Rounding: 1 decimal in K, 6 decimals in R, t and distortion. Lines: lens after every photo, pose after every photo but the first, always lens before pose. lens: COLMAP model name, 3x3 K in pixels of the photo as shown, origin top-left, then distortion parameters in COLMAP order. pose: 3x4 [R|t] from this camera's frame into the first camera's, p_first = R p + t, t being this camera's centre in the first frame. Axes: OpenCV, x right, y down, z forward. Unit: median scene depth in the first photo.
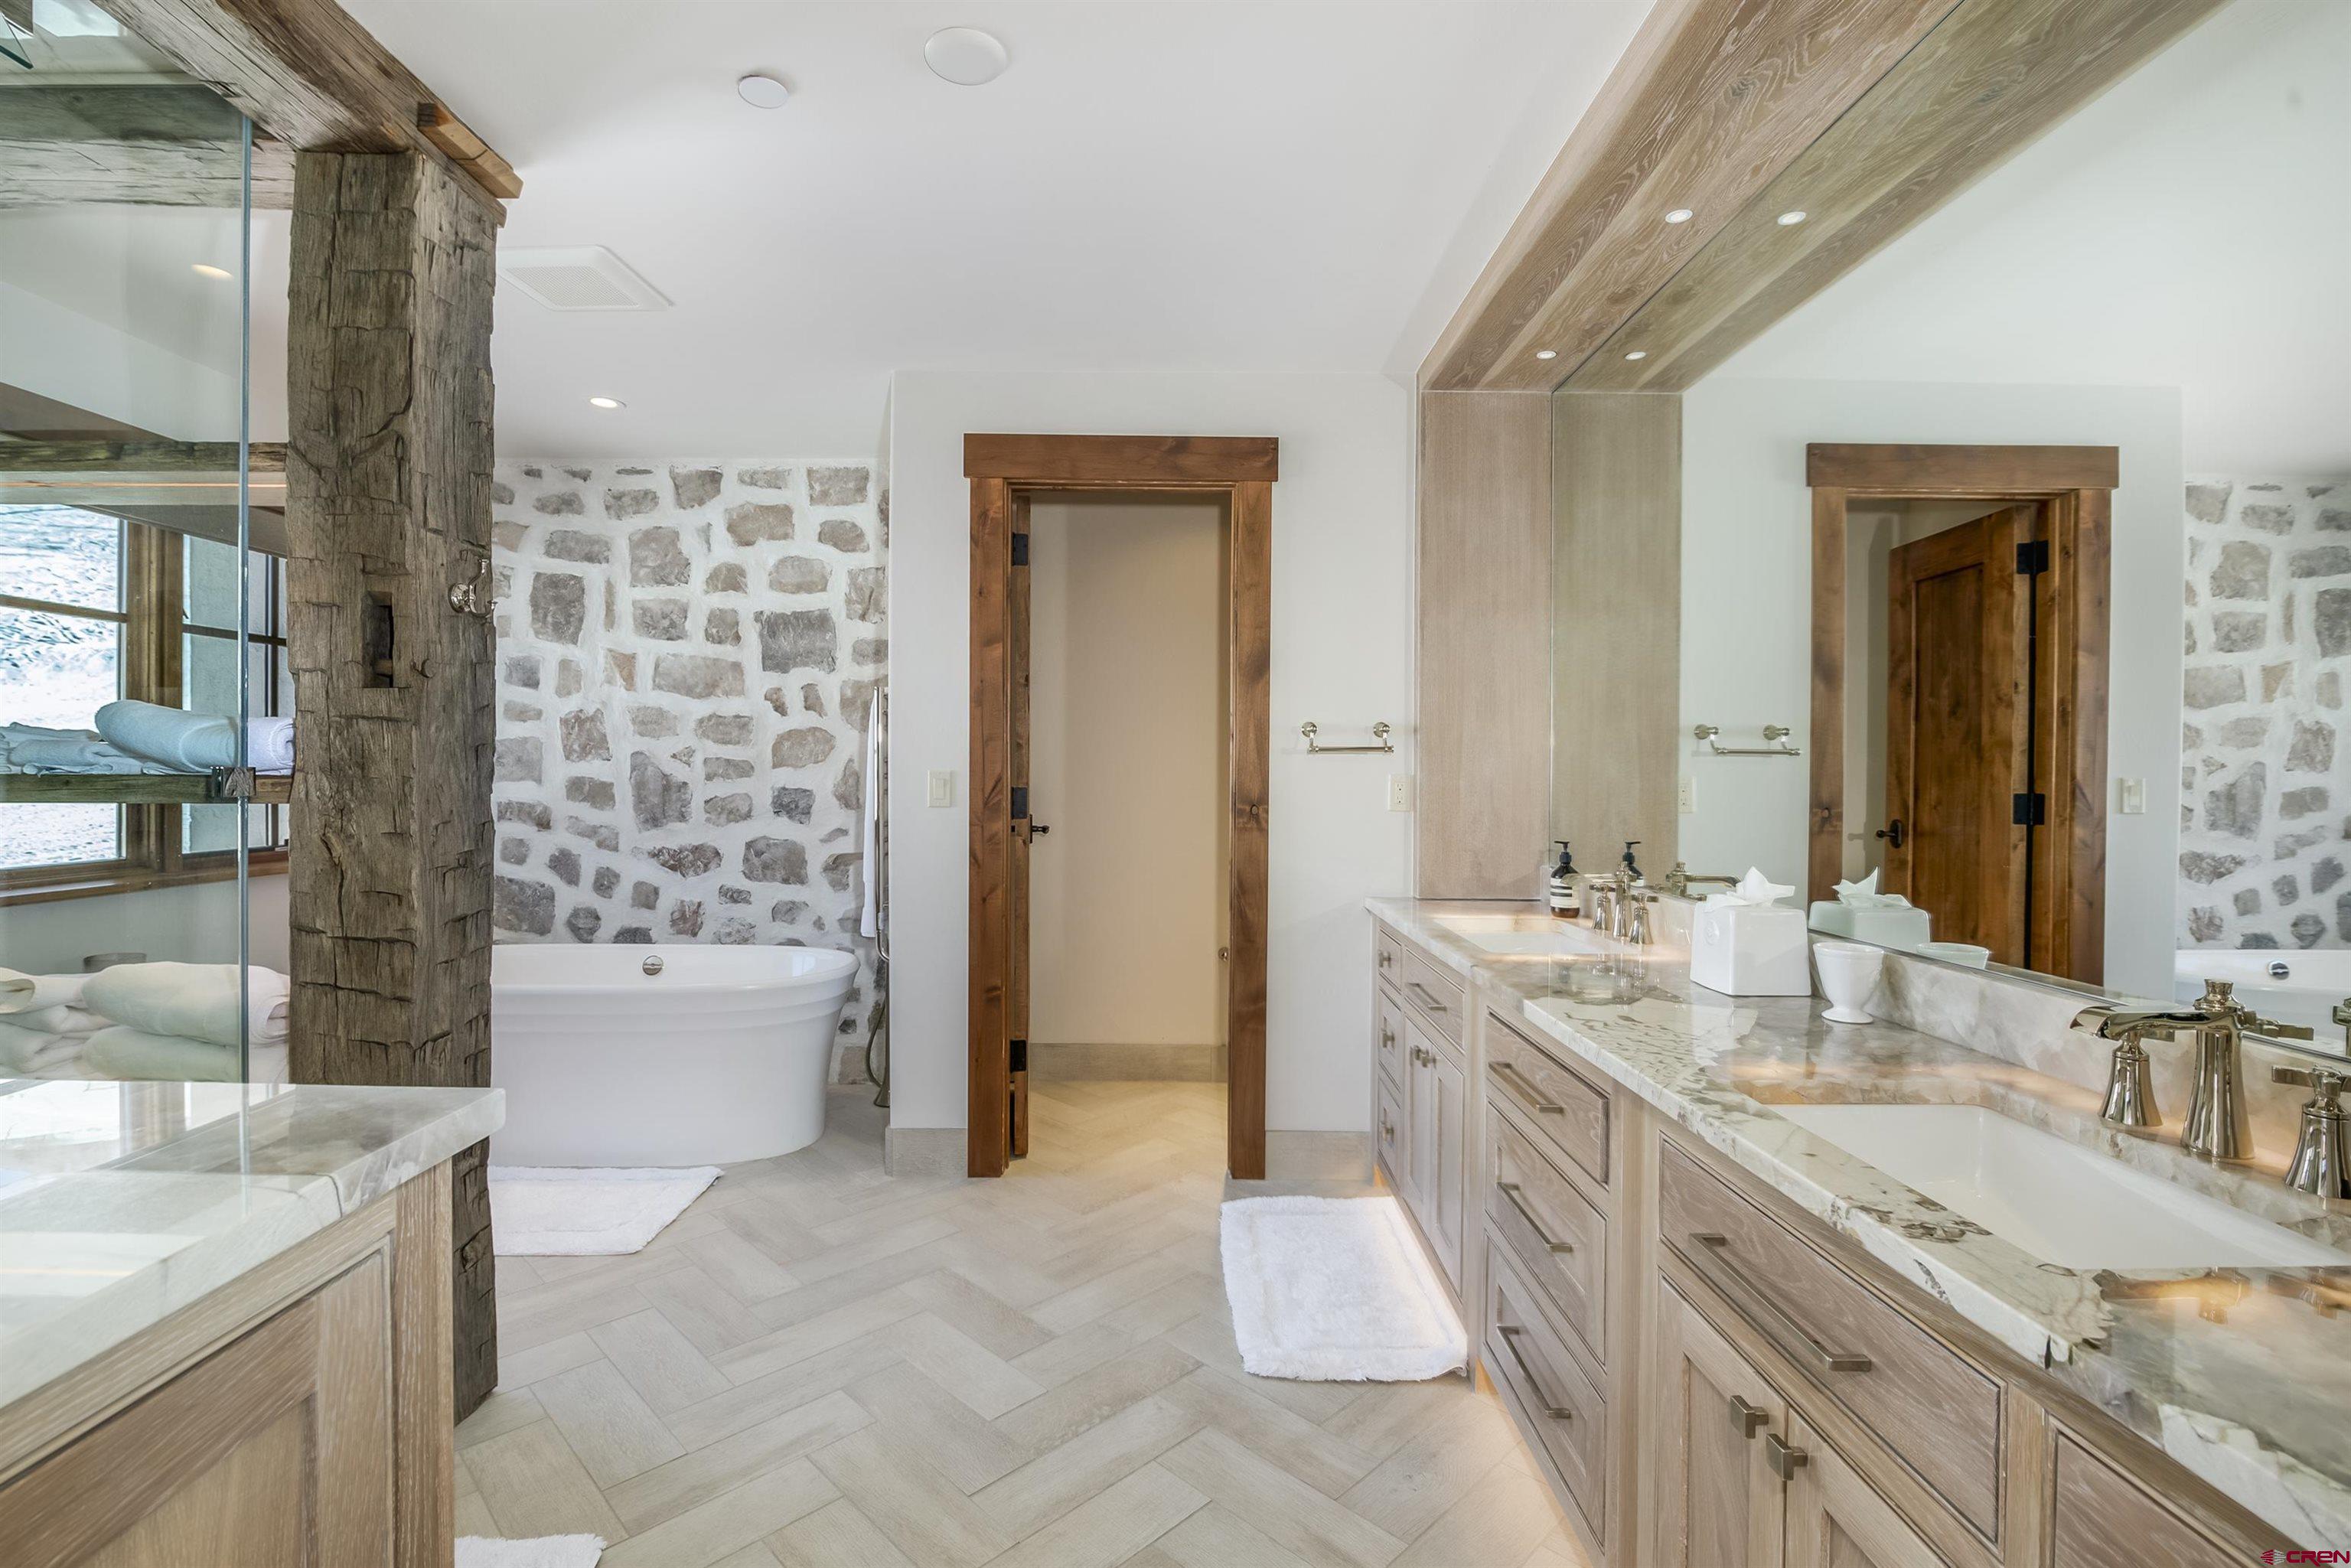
lens RADIAL K [[1023.5, 0, 1161.2], [0, 1023.5, 775.0], [0, 0, 1]] dist [-0.010616, -0.001679]
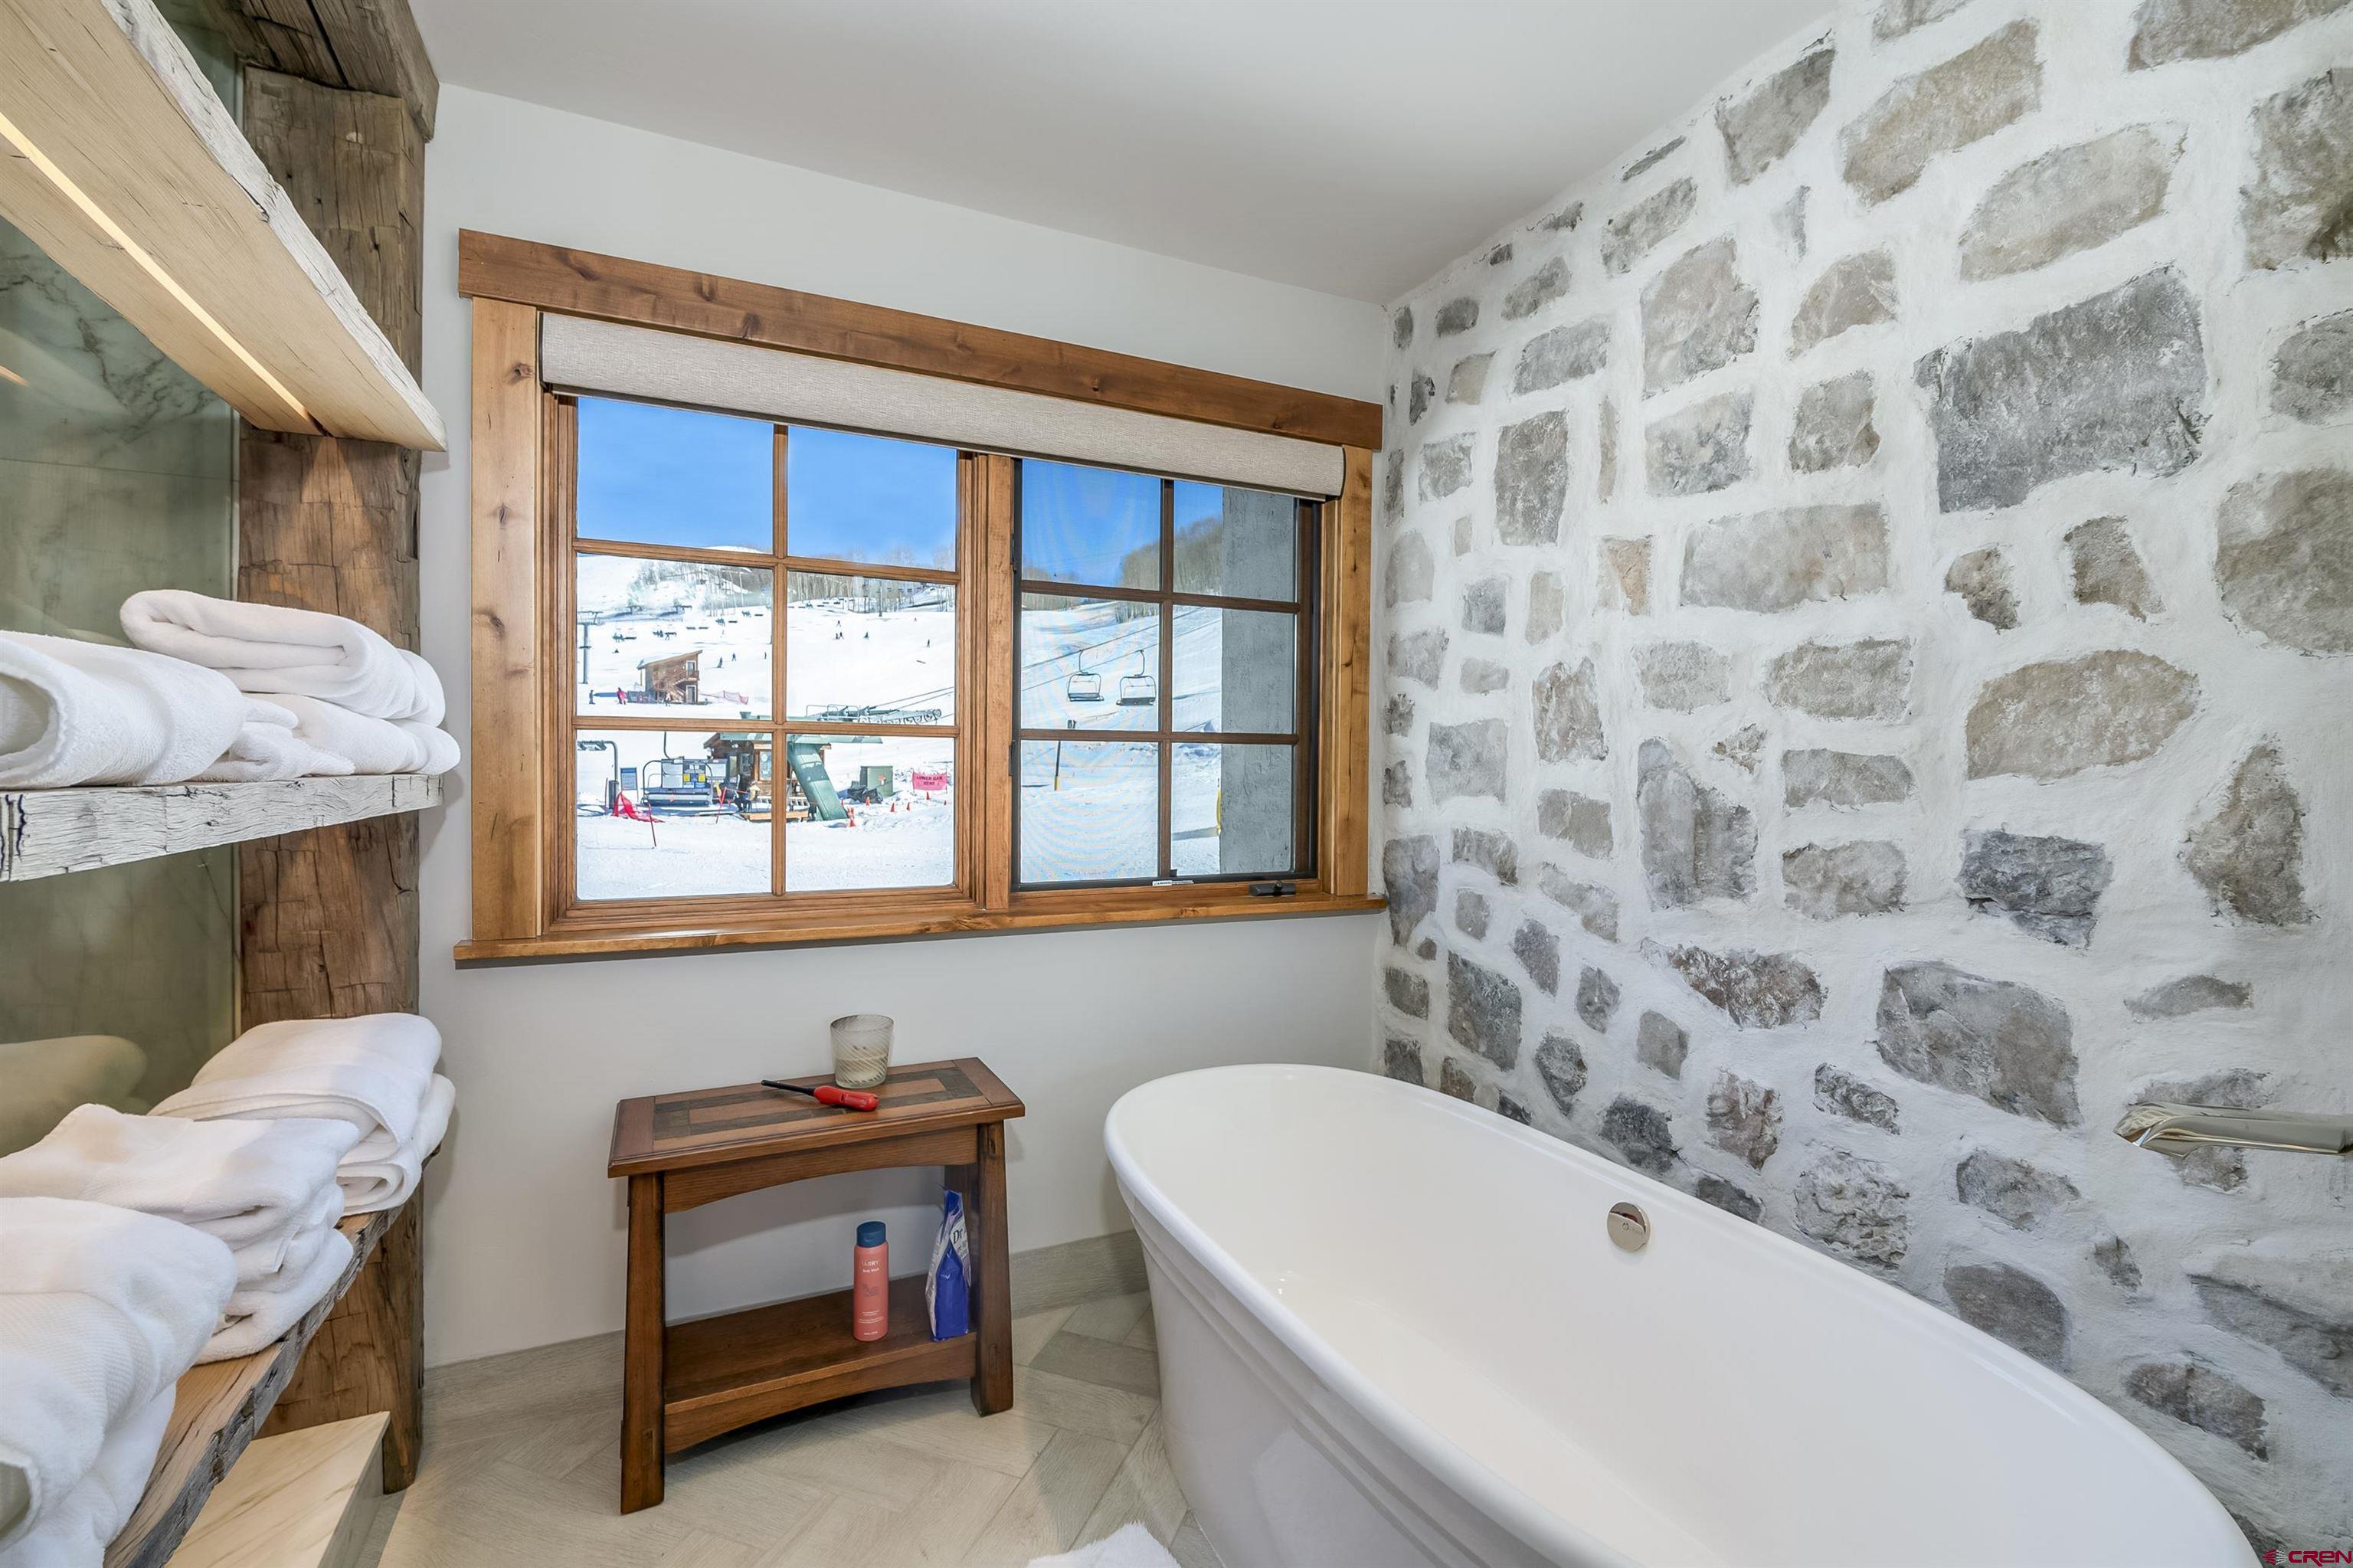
lens RADIAL K [[1024.4, 0, 1154.1], [0, 1024.4, 779.6], [0, 0, 1]] dist [-0.010616, -0.001679]
pose [[0.381398, 0.010655, -0.924349, -0.159314], [-0.012704, 0.999900, 0.006284, -0.004614], [0.924324, 0.009346, 0.381495, 0.601556]]
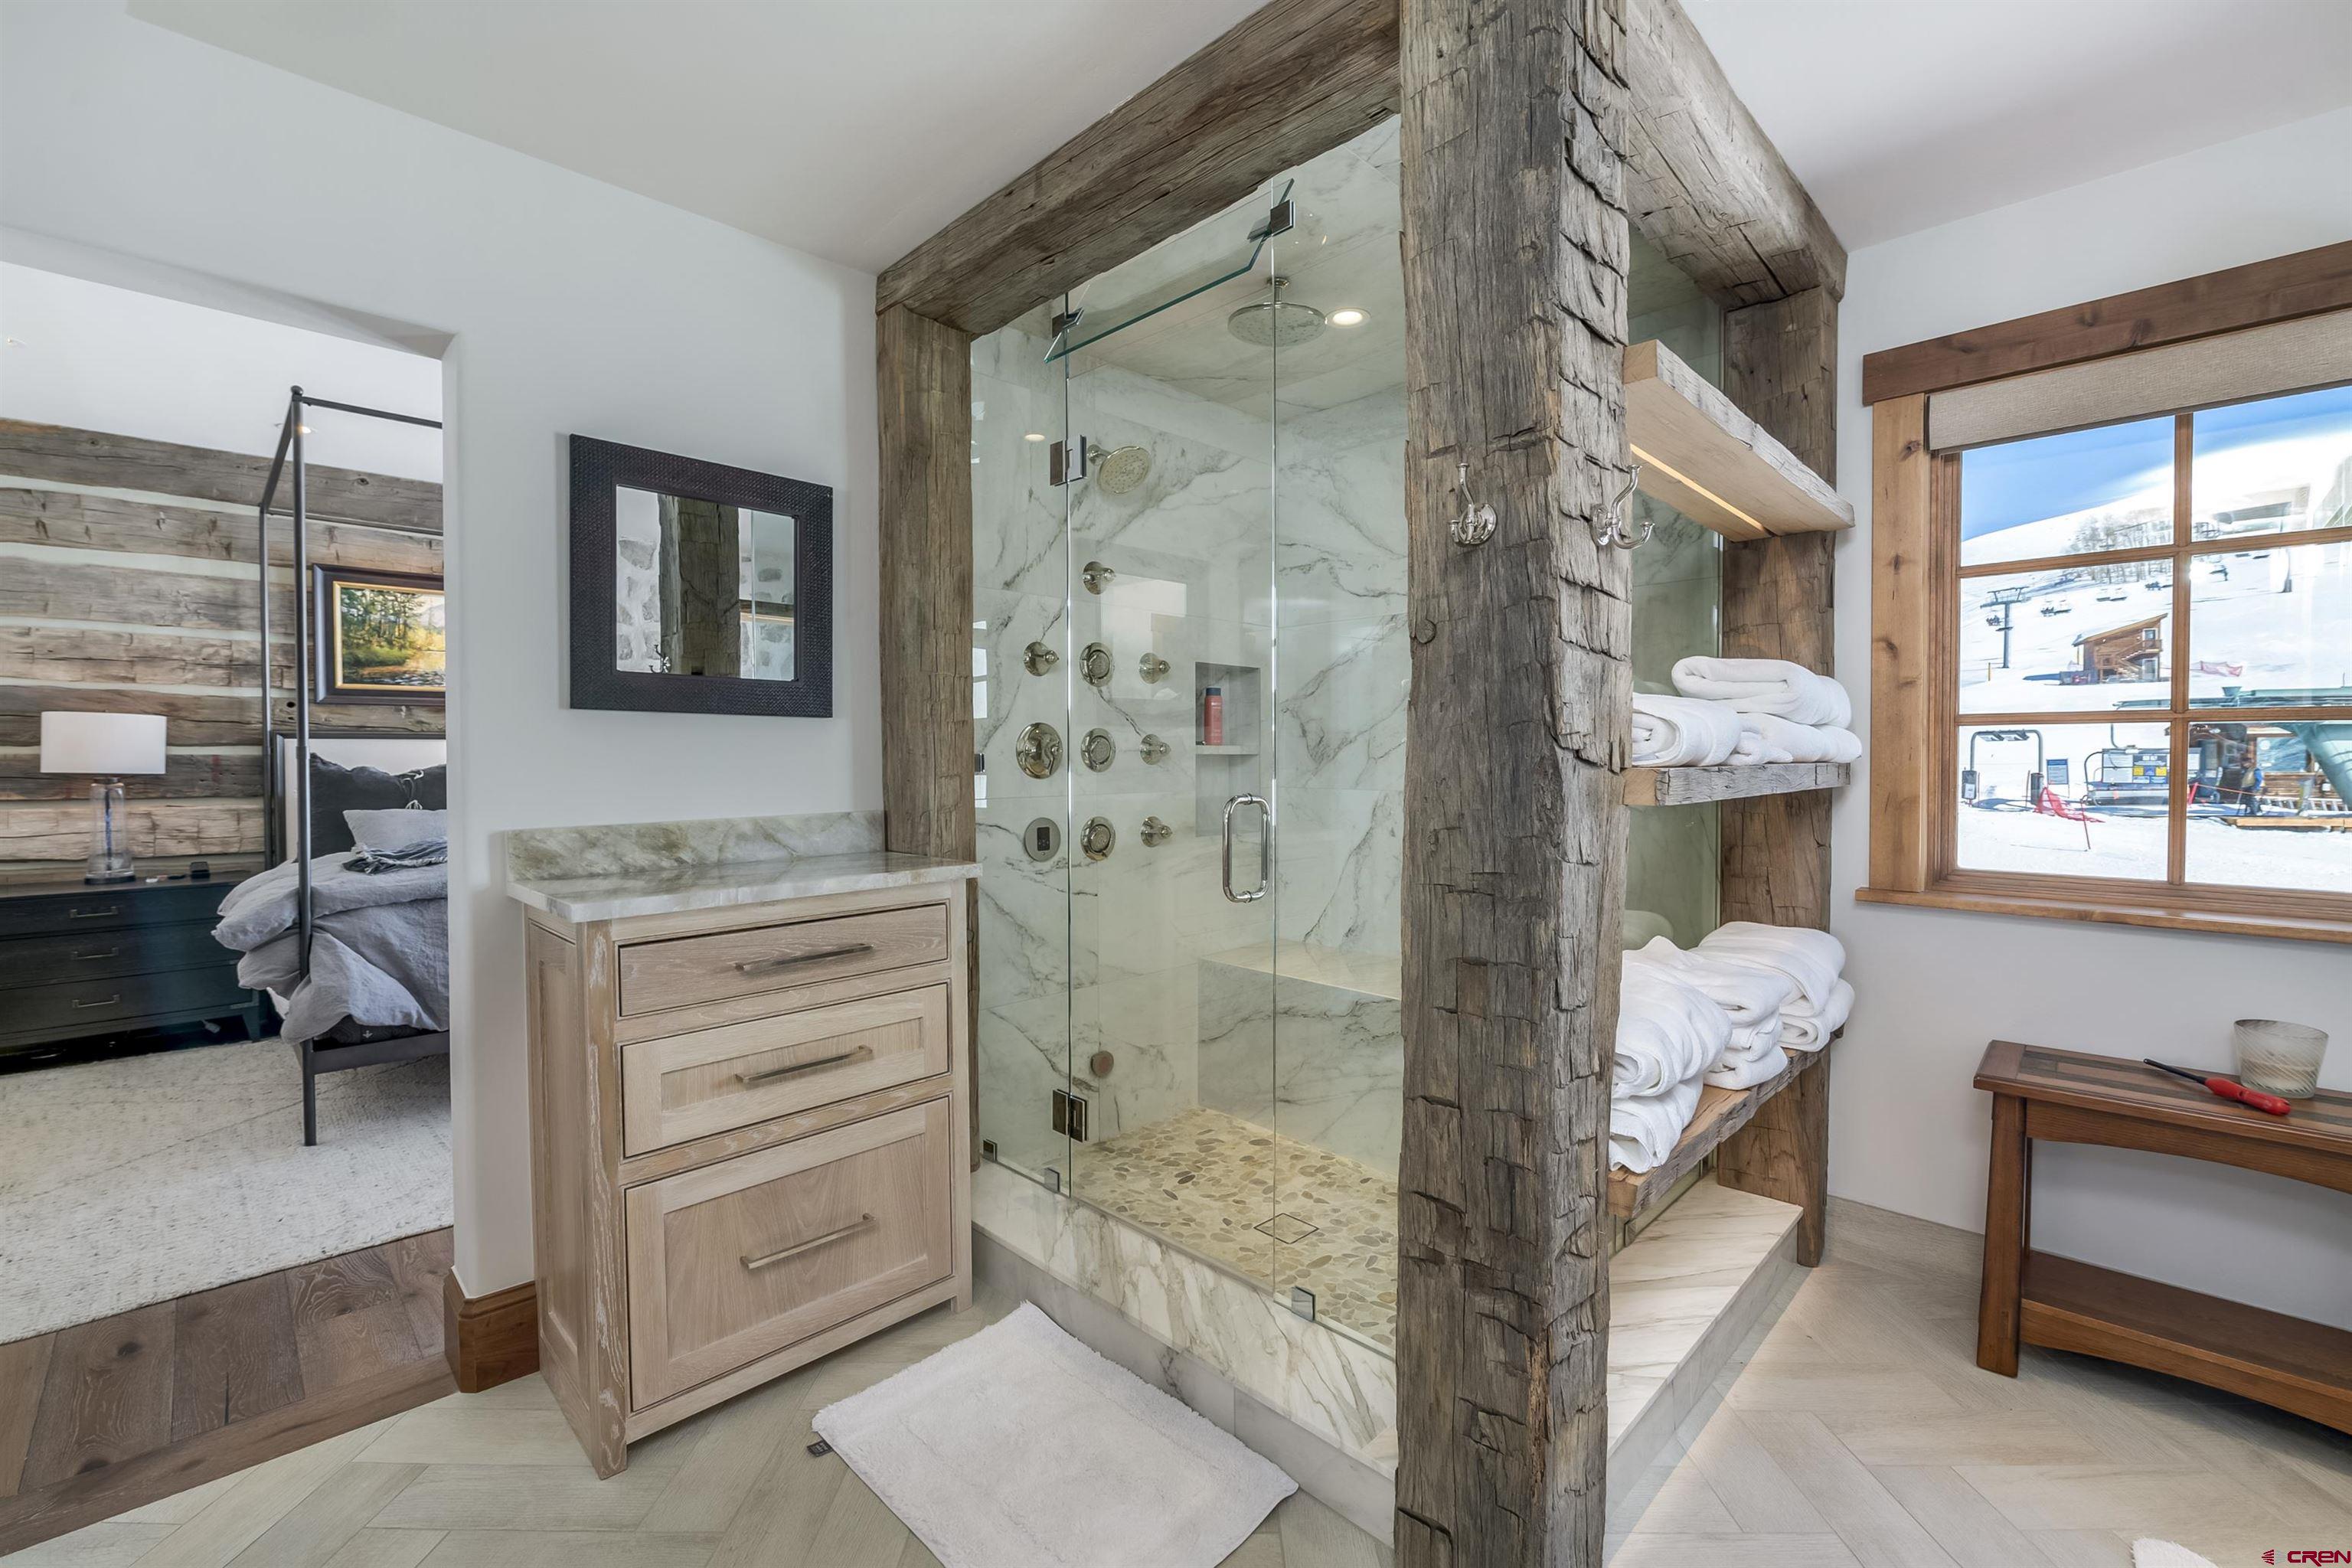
lens RADIAL K [[1003.5, 0, 1183.7], [0, 1003.5, 773.4], [0, 0, 1]] dist [-0.012566, -0.000754]
pose [[-0.723023, 0.009982, -0.690752, -0.017119], [-0.006849, 0.999743, 0.021616, -0.004229], [0.690790, 0.020360, -0.722769, 0.634083]]
